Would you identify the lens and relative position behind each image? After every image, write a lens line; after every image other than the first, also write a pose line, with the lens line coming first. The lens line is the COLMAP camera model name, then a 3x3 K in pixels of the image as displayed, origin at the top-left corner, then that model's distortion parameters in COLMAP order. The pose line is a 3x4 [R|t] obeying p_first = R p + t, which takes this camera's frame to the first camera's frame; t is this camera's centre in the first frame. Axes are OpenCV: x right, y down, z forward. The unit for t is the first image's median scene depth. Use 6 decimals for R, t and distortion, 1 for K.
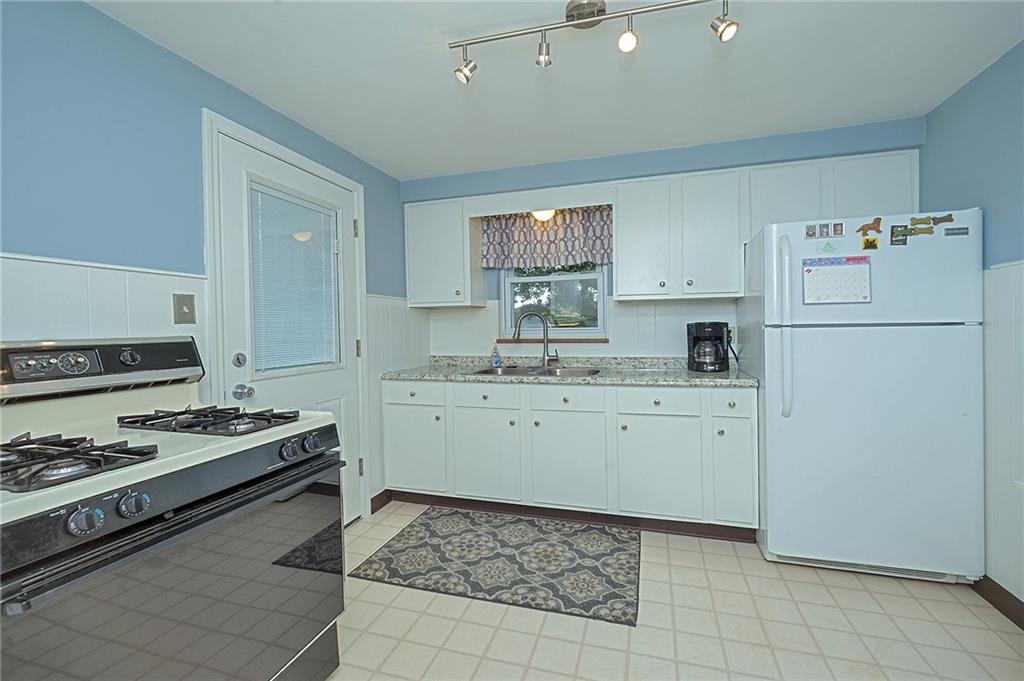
lens RADIAL K [[452.6, 0, 443.7], [0, 452.6, 329.8], [0, 0, 1]] dist [-0.002780, -0.001557]
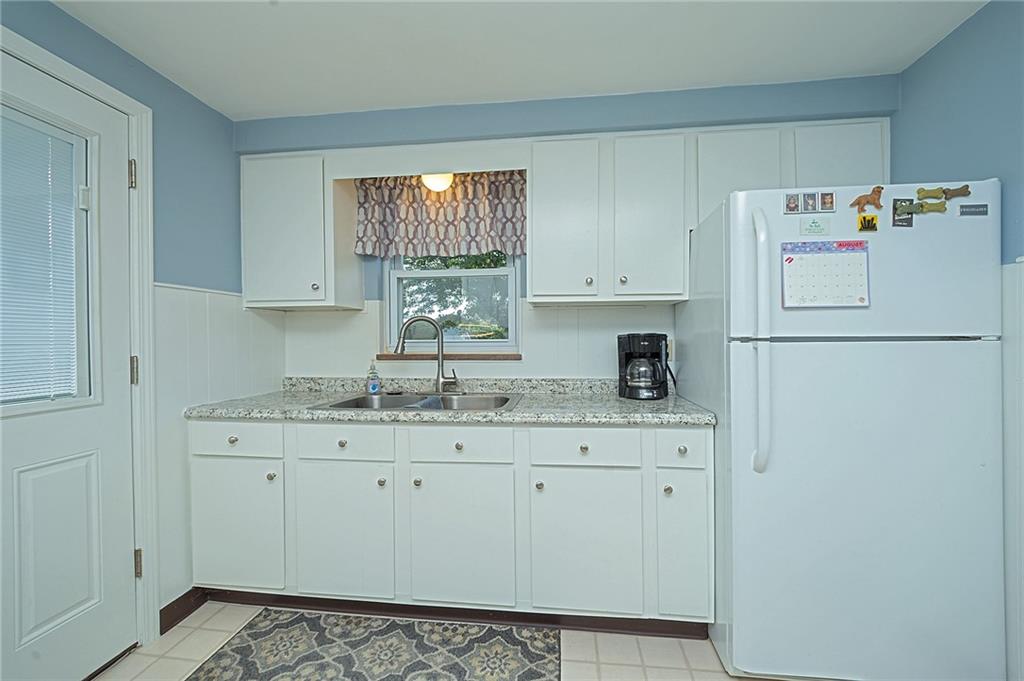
lens RADIAL K [[459.5, 0, 503.8], [0, 459.5, 337.8], [0, 0, 1]] dist [-0.032404, -0.000490]
pose [[0.955468, 0.008970, 0.294957, 0.129169], [-0.007065, 0.999947, -0.007523, -0.002401], [-0.295009, 0.005104, 0.955481, 0.323547]]
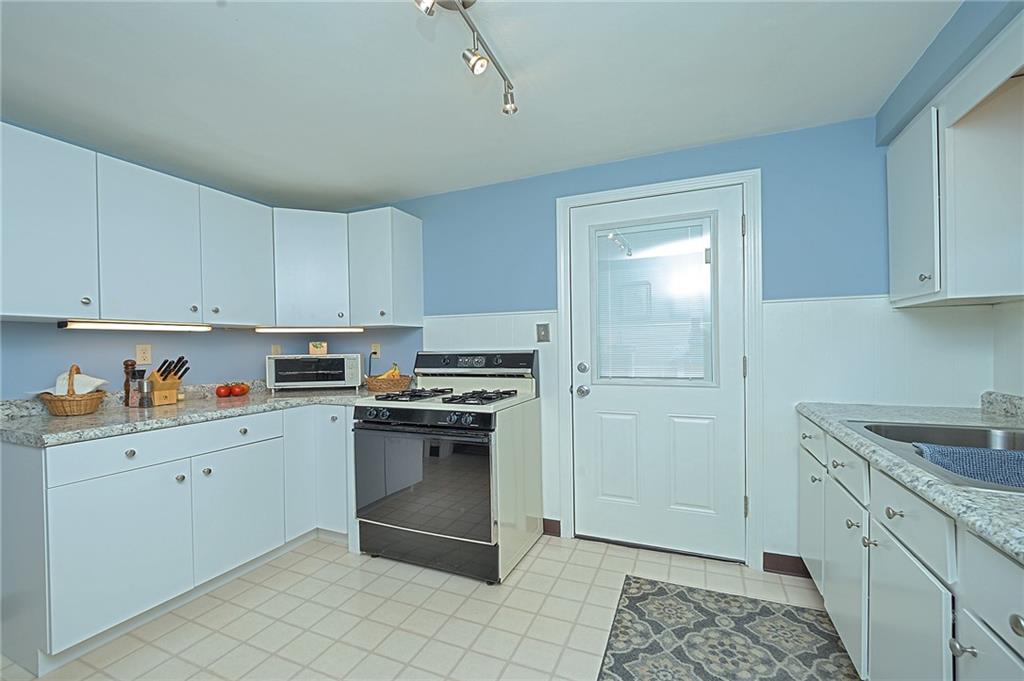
lens RADIAL K [[398.9, 0, 508.0], [0, 398.9, 347.2], [0, 0, 1]] dist [0.024825, 0.000758]
pose [[0.061432, 0.016120, -0.997981, 0.637537], [0.011536, 0.999791, 0.016859, -0.015395], [0.998045, -0.012548, 0.061234, 0.595907]]
